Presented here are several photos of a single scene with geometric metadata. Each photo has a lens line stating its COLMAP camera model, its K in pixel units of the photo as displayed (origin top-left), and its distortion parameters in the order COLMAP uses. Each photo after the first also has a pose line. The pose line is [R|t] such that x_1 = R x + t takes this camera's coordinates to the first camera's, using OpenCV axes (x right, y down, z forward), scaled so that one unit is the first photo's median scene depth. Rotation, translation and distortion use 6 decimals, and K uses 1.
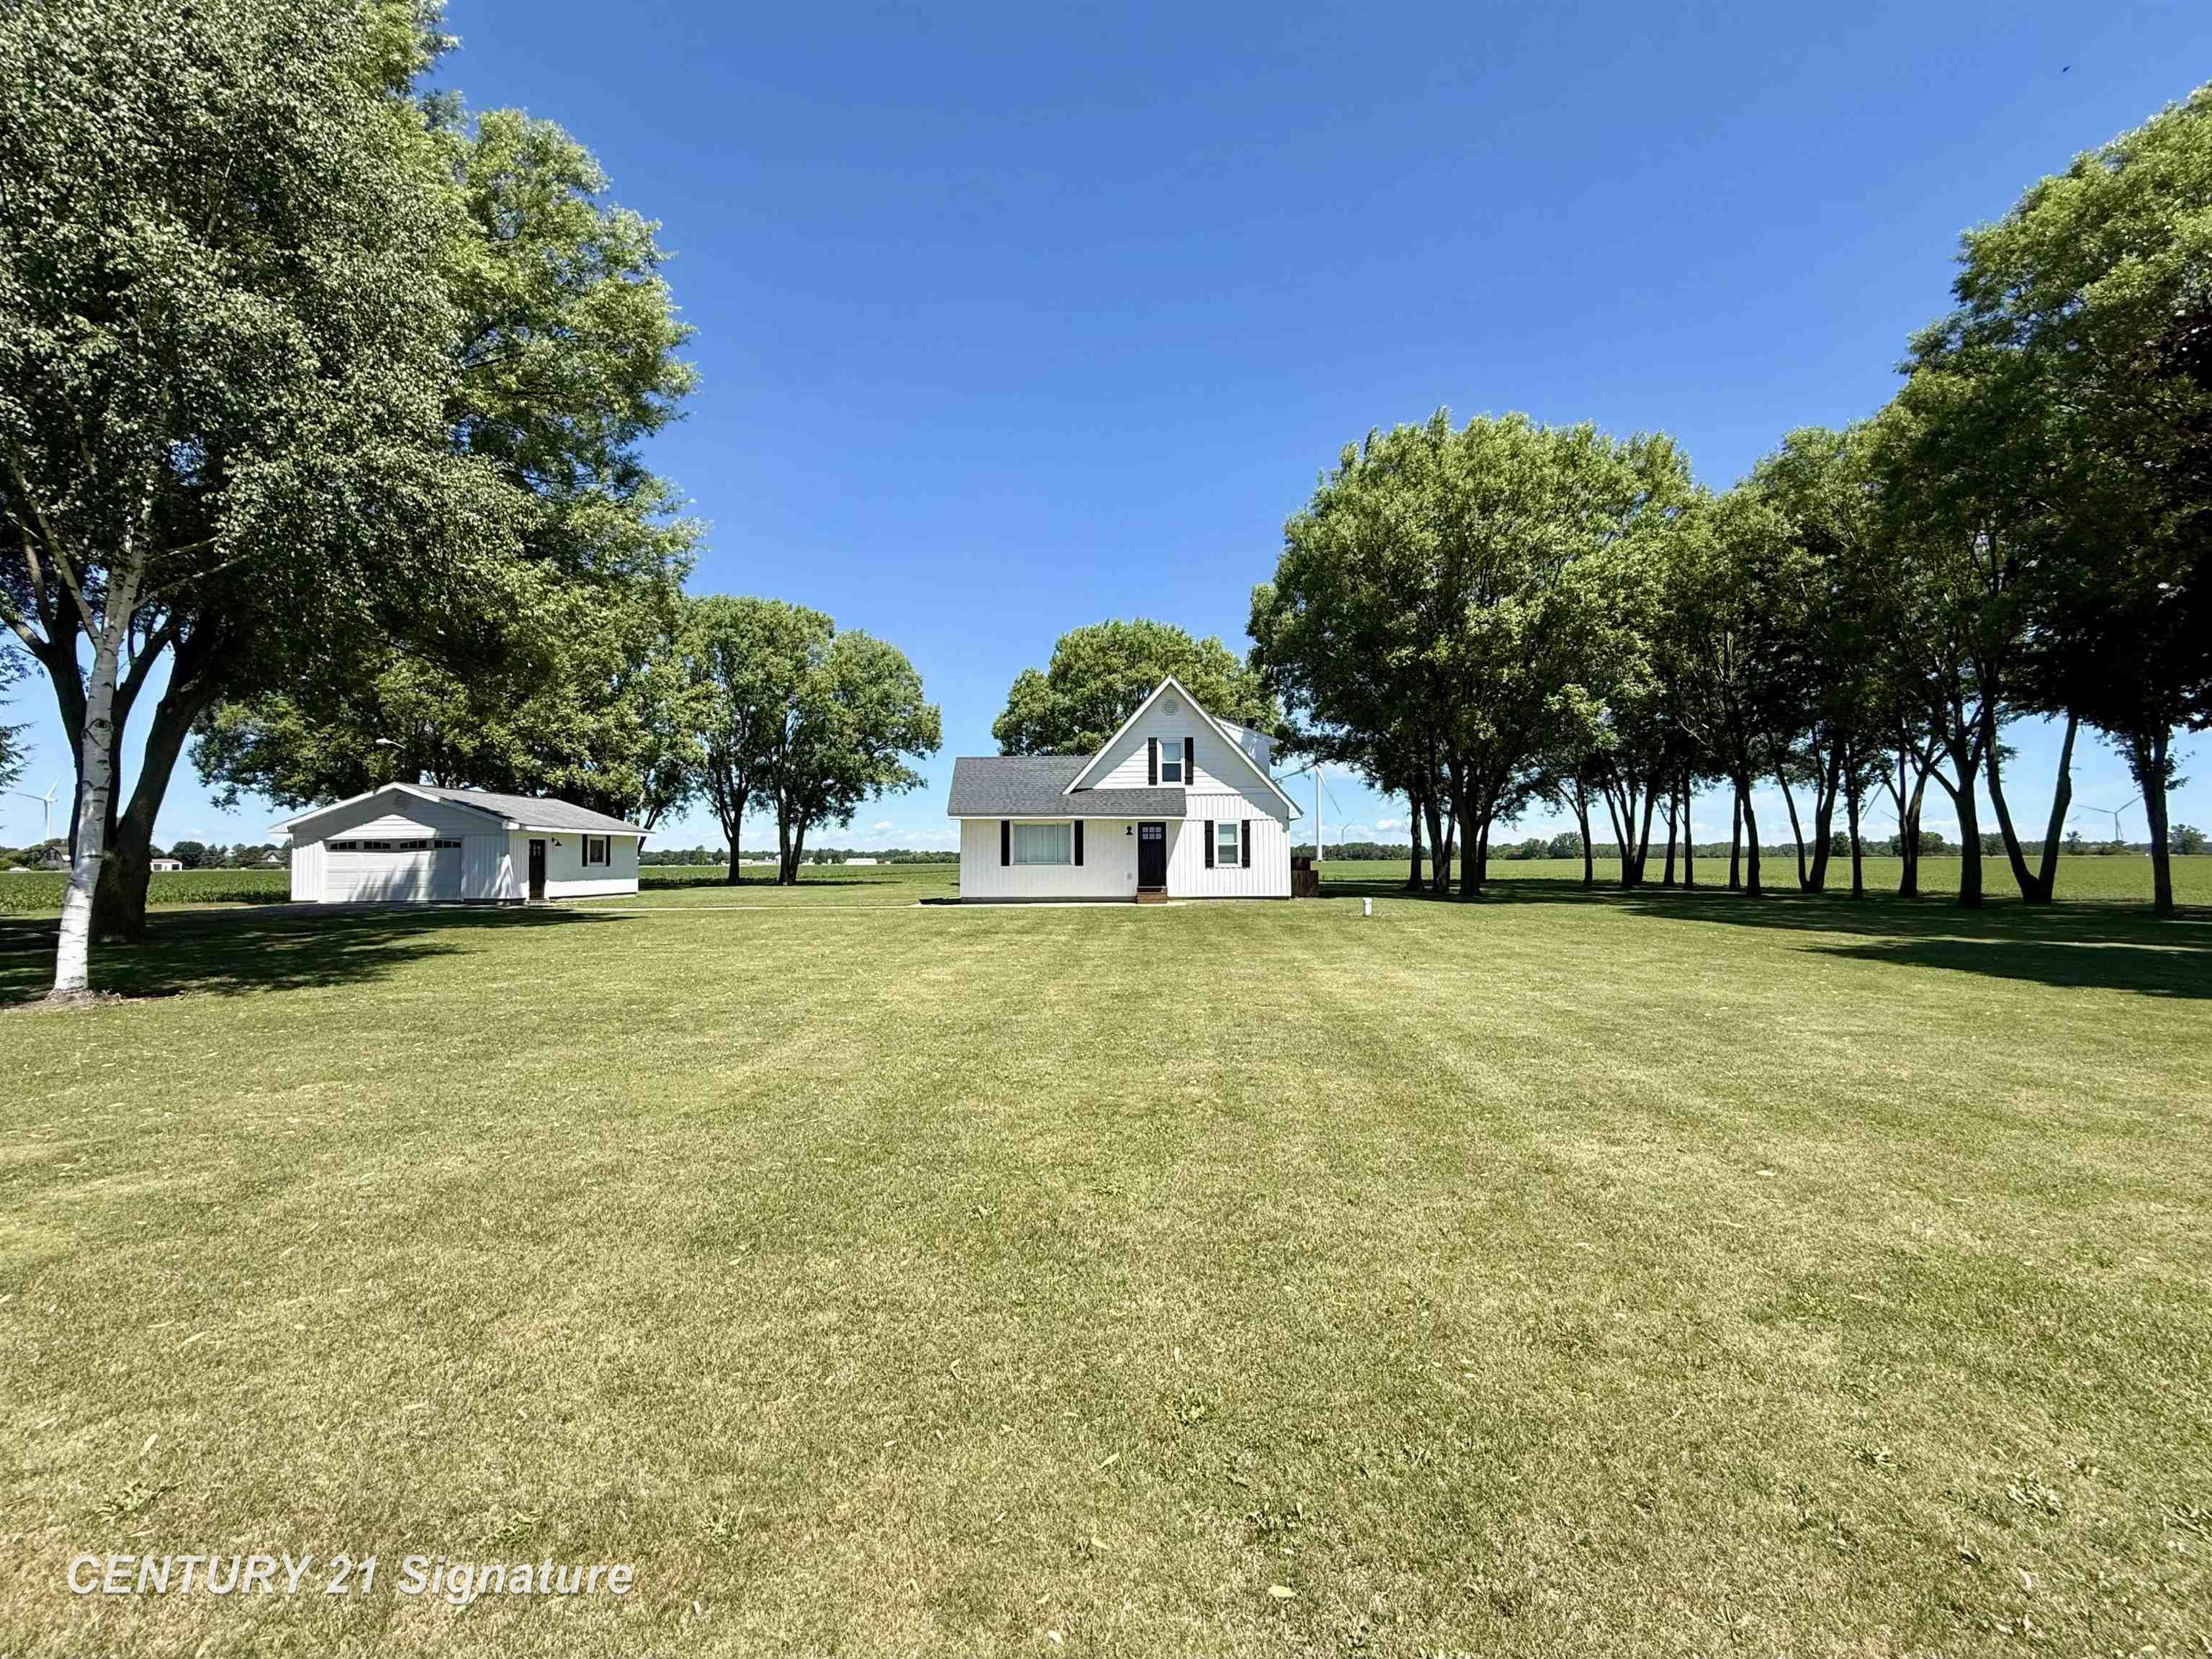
lens RADIAL K [[885.0, 0, 1106.0], [0, 885.0, 829.5], [0, 0, 1]] dist [-0.000818, -0.000570]
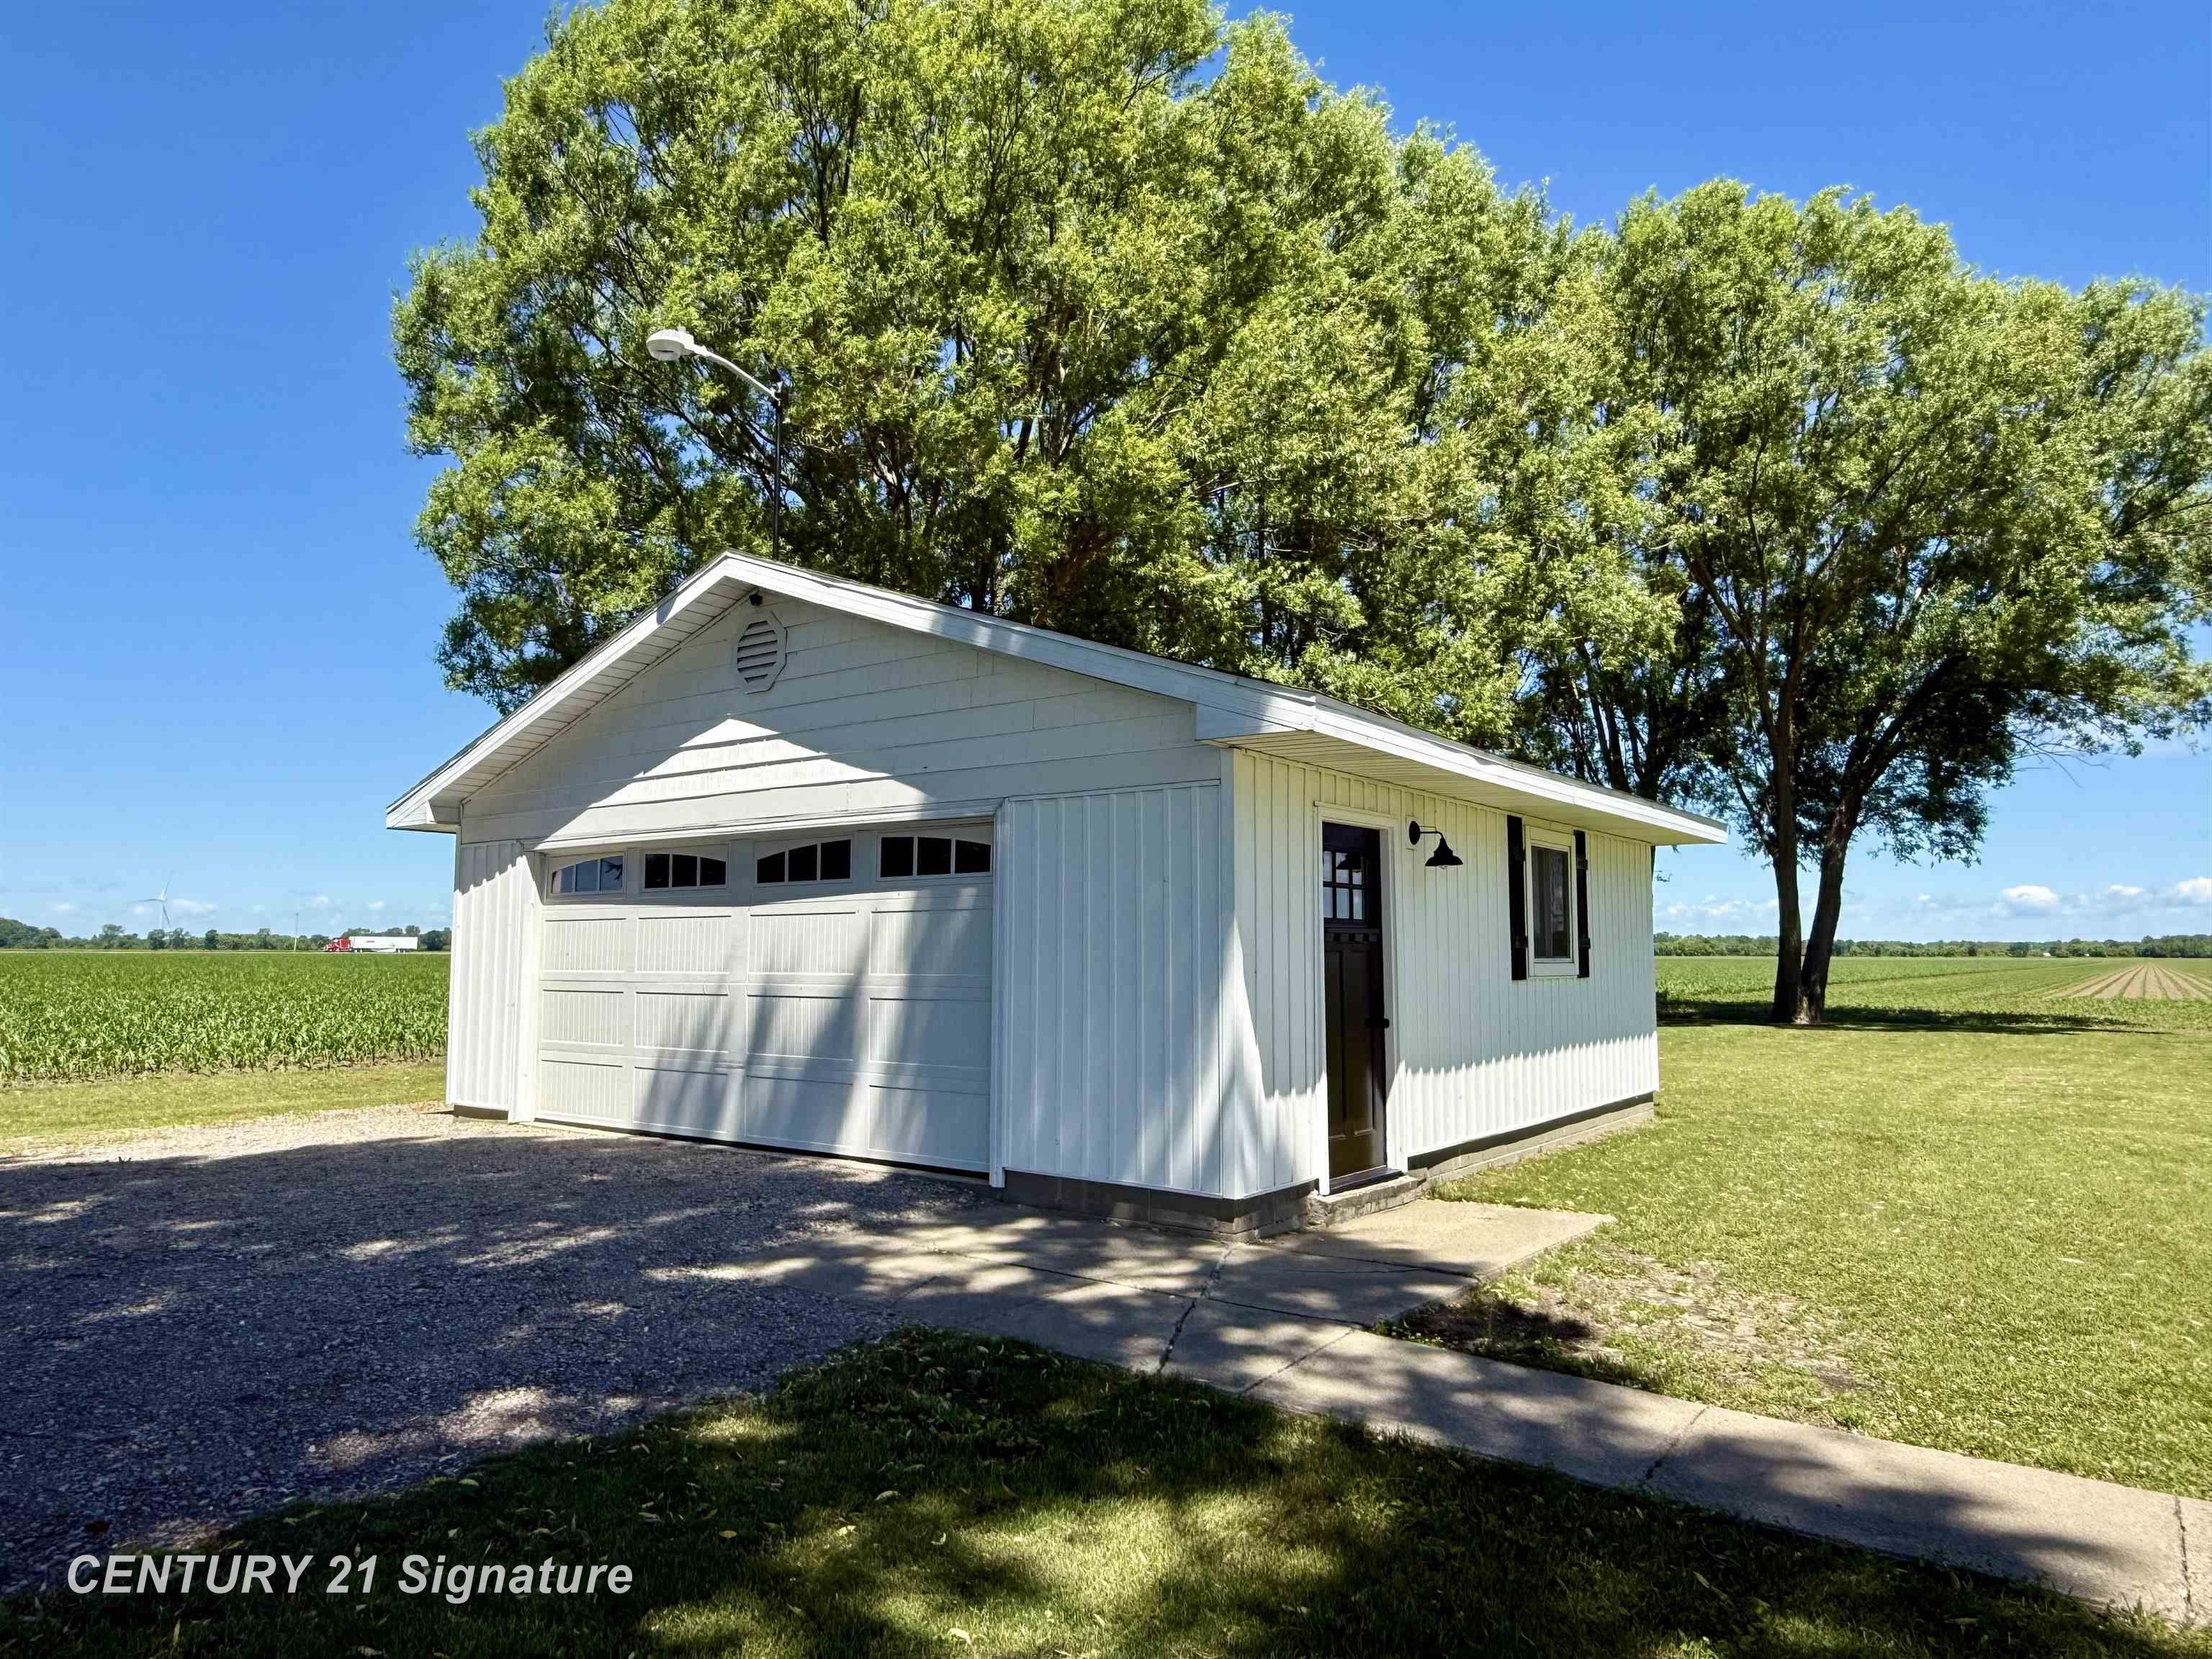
lens RADIAL K [[1387.6, 0, 1146.4], [0, 1387.6, 829.1], [0, 0, 1]] dist [0.018453, -0.000085]
pose [[0.844126, -0.035835, -0.534946, -0.550388], [0.008600, 0.998540, -0.053321, 0.026816], [0.536076, 0.040409, 0.843202, 0.776824]]
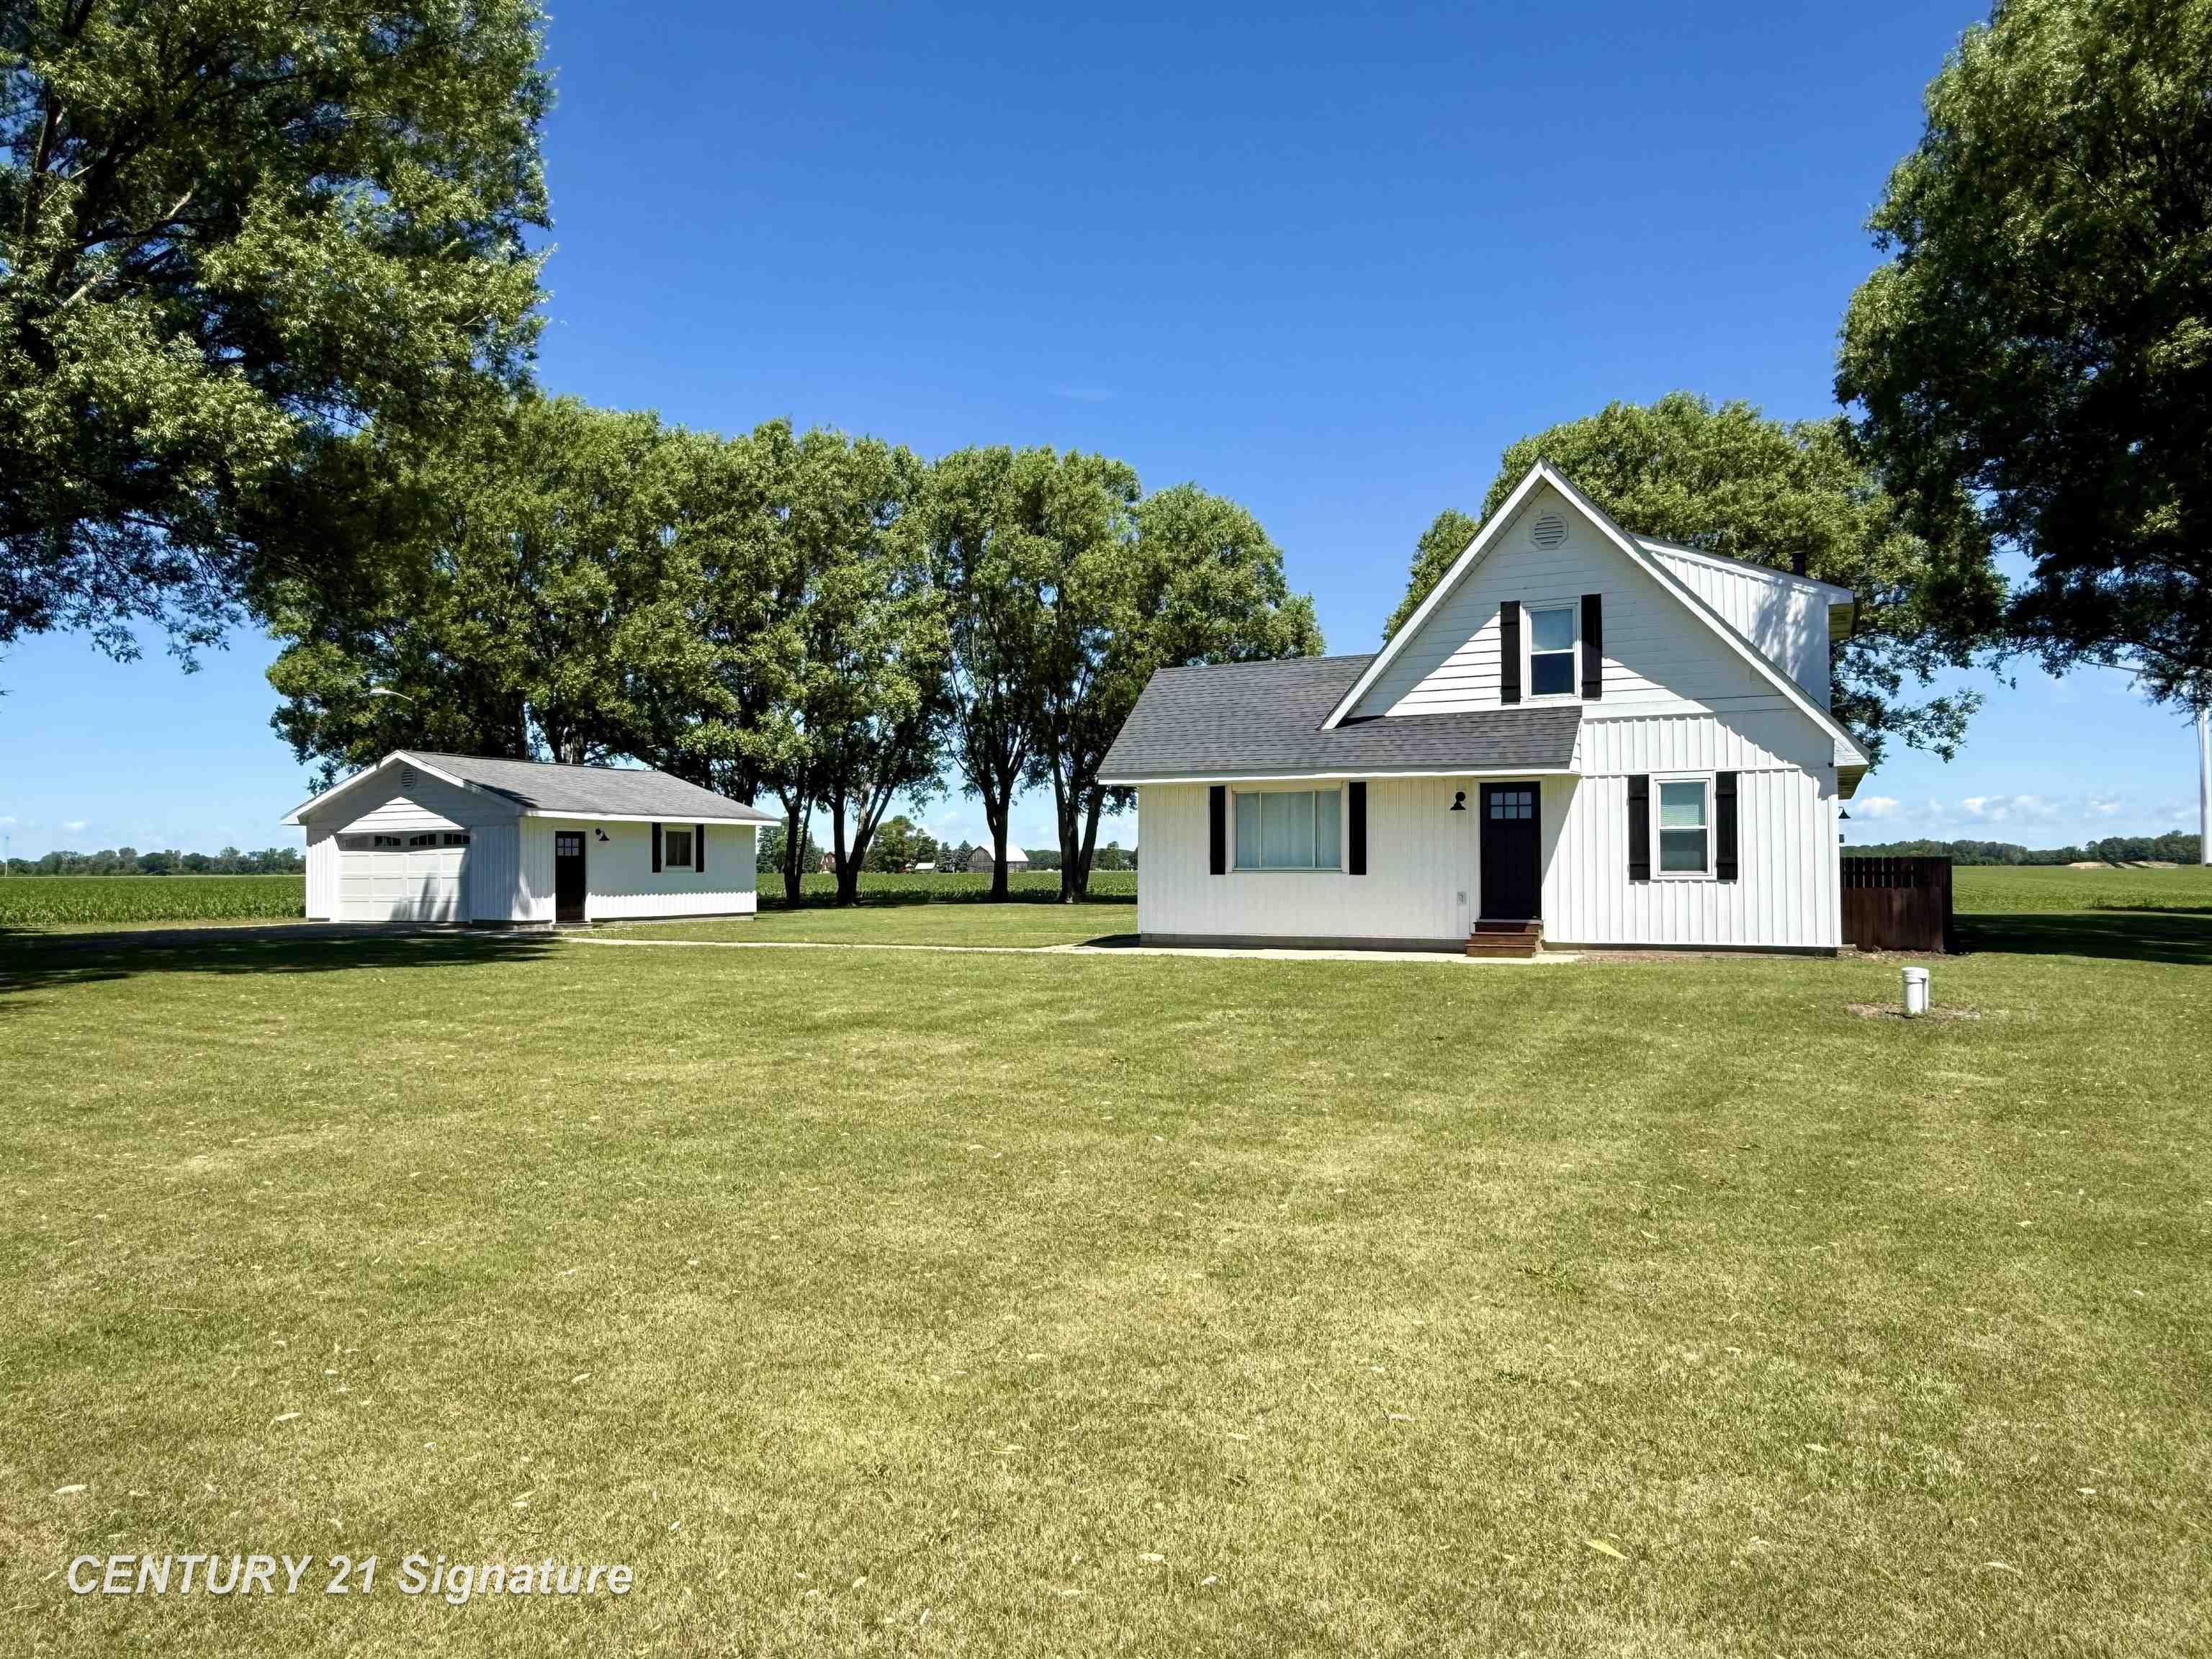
lens RADIAL K [[1387.6, 0, 1146.4], [0, 1387.6, 829.1], [0, 0, 1]] dist [0.018453, -0.000085]
pose [[0.910205, -0.009296, -0.414053, 0.177109], [0.012966, 0.999898, 0.006054, 0.009249], [0.413954, -0.010879, 0.910233, 0.245776]]
